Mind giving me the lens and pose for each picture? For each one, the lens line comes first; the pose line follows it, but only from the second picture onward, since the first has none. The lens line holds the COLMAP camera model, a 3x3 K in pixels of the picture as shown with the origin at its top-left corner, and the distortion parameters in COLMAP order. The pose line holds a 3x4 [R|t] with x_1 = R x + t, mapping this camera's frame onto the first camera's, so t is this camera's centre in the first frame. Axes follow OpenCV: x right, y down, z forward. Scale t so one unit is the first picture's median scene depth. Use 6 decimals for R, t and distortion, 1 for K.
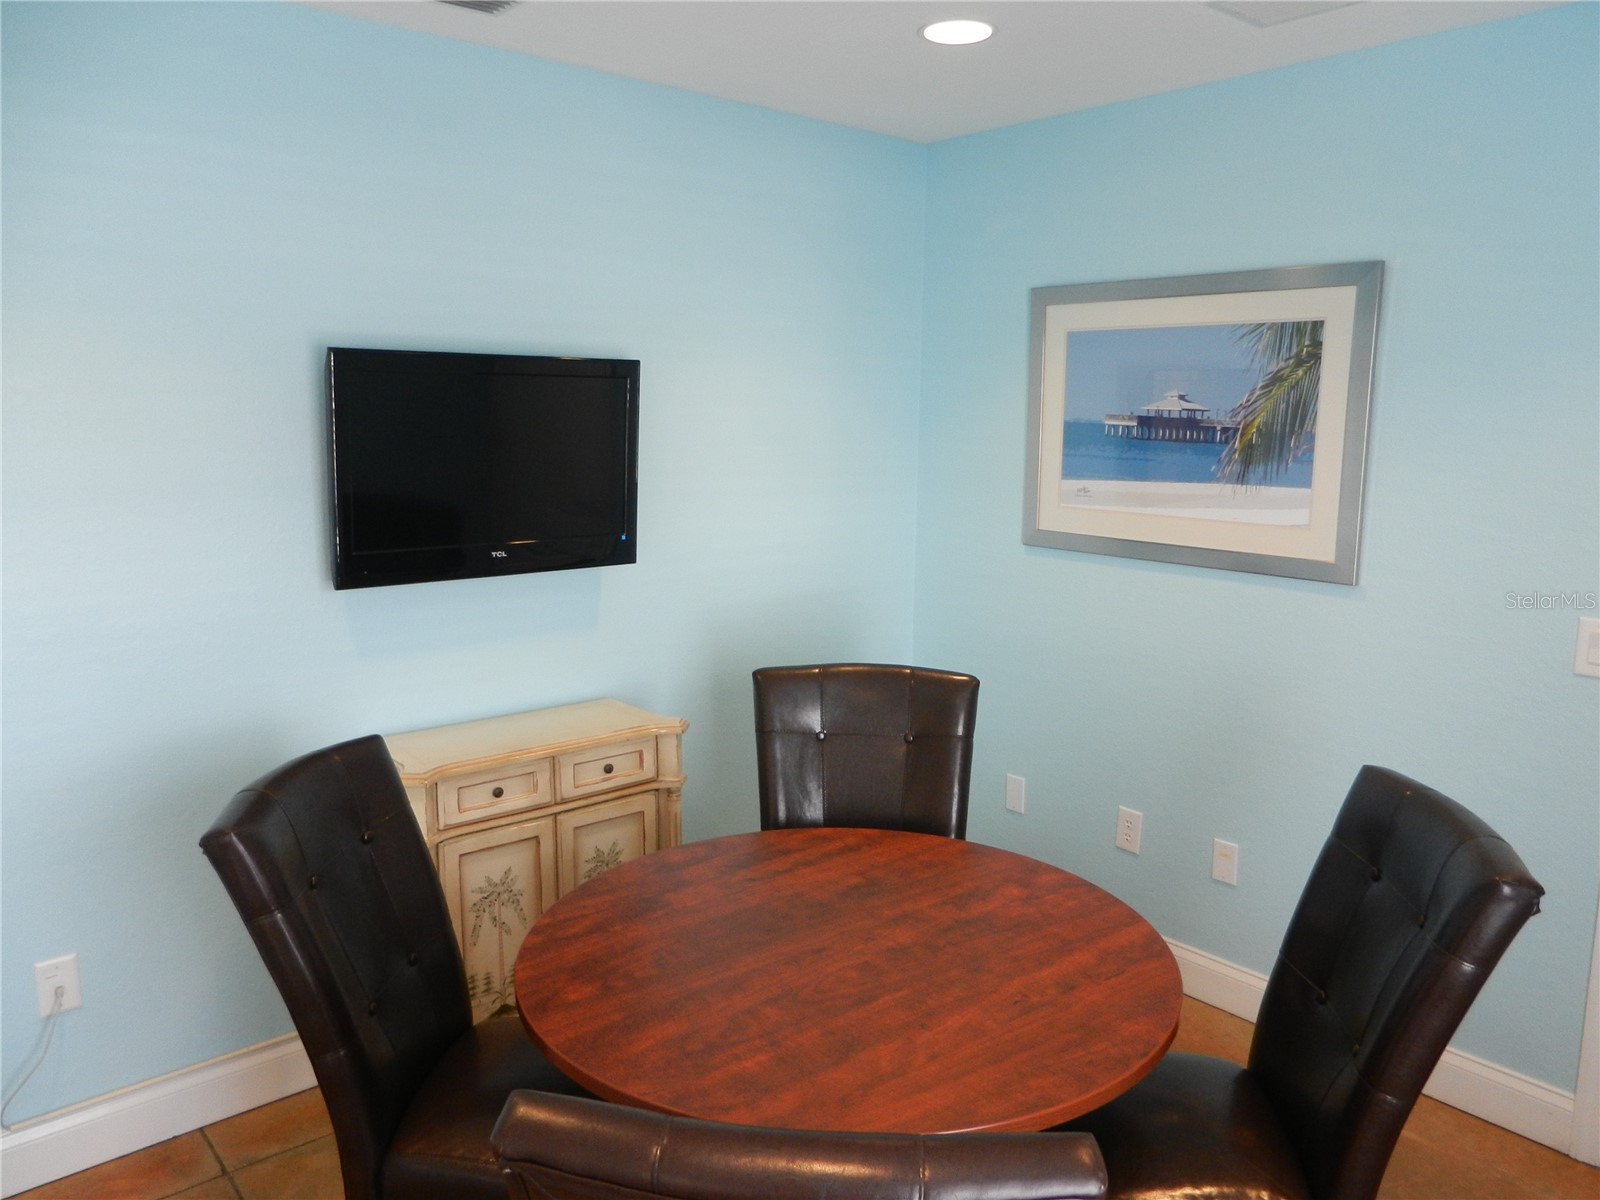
lens RADIAL K [[1199.4, 0, 807.3], [0, 1199.4, 604.9], [0, 0, 1]] dist [0.020161, 0.001530]
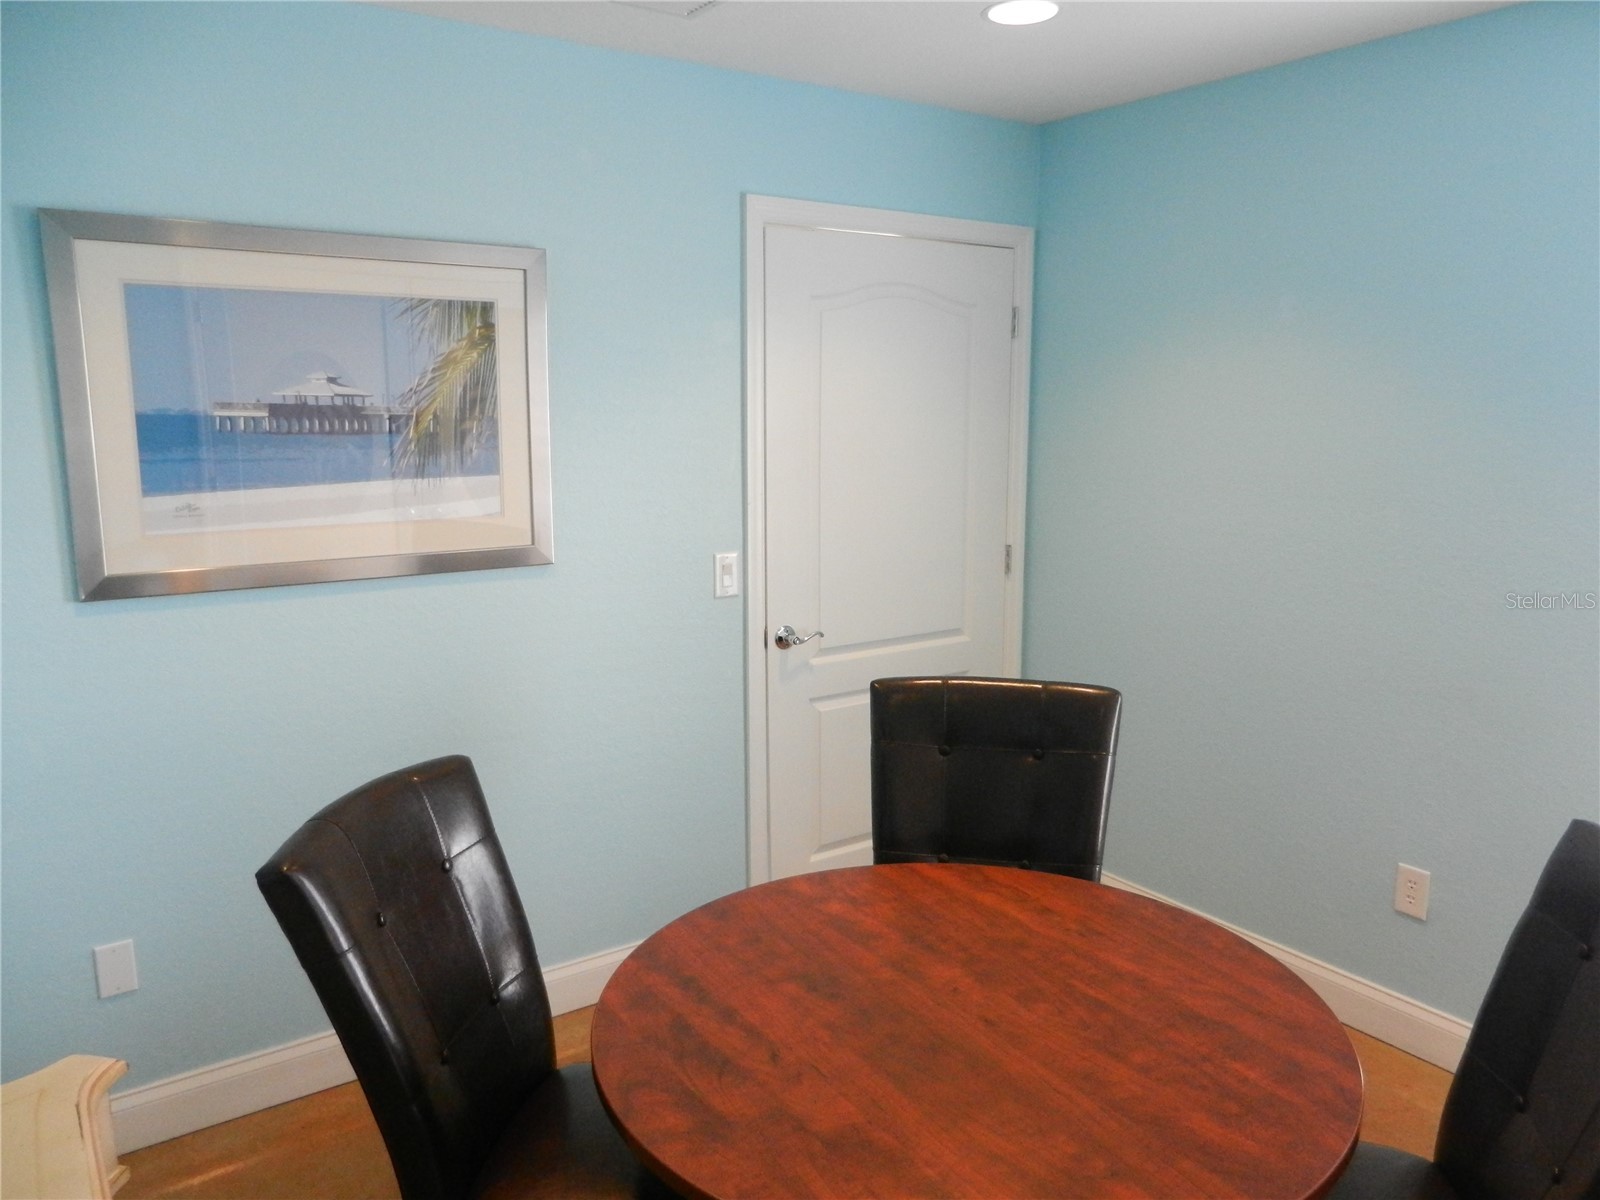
lens RADIAL K [[1199.4, 0, 829.1], [0, 1199.4, 599.8], [0, 0, 1]] dist [0.020161, 0.001530]
pose [[0.095051, -0.180415, 0.978987, -0.520546], [0.165945, 0.972551, 0.163117, -0.111198], [-0.981543, 0.146954, 0.122381, 0.625549]]
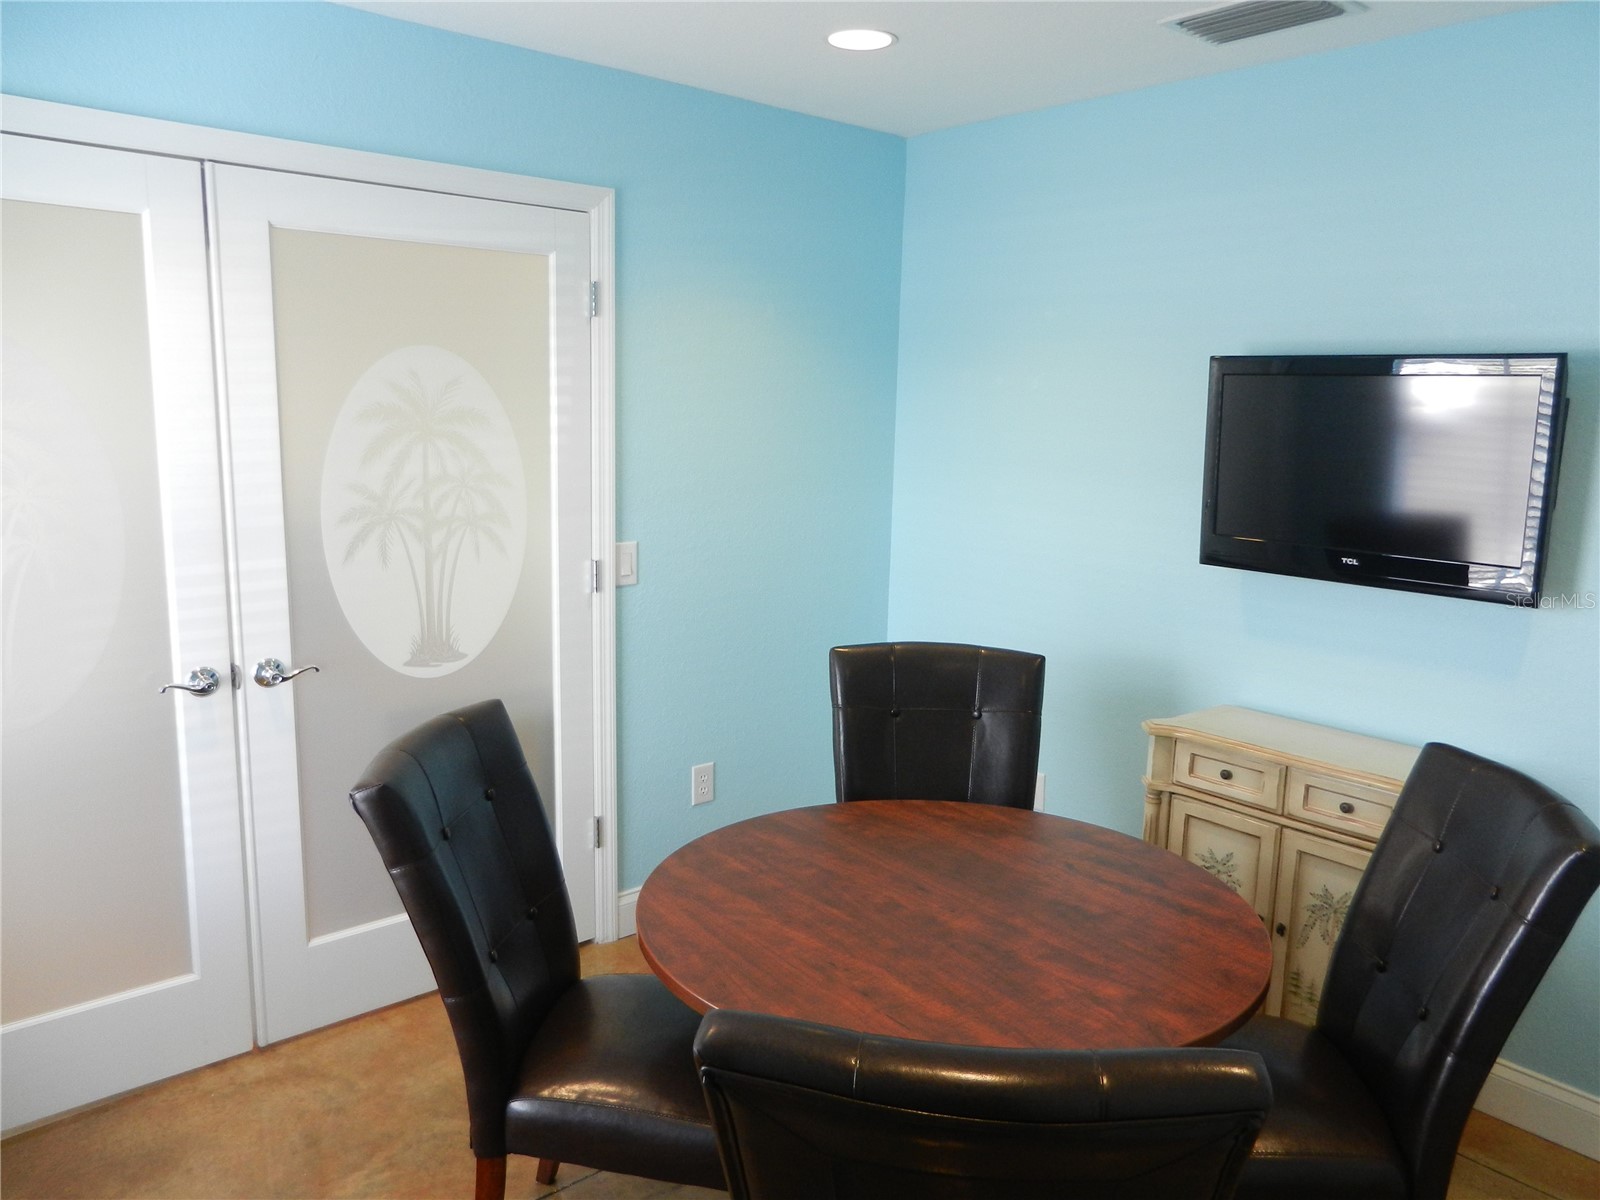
lens RADIAL K [[1199.4, 0, 810.4], [0, 1199.4, 592.0], [0, 0, 1]] dist [0.020161, 0.001530]
pose [[-0.003965, 0.148216, -0.988947, 0.684374], [-0.187094, 0.971382, 0.146334, -0.075698], [0.982334, 0.185606, 0.023878, 0.535931]]
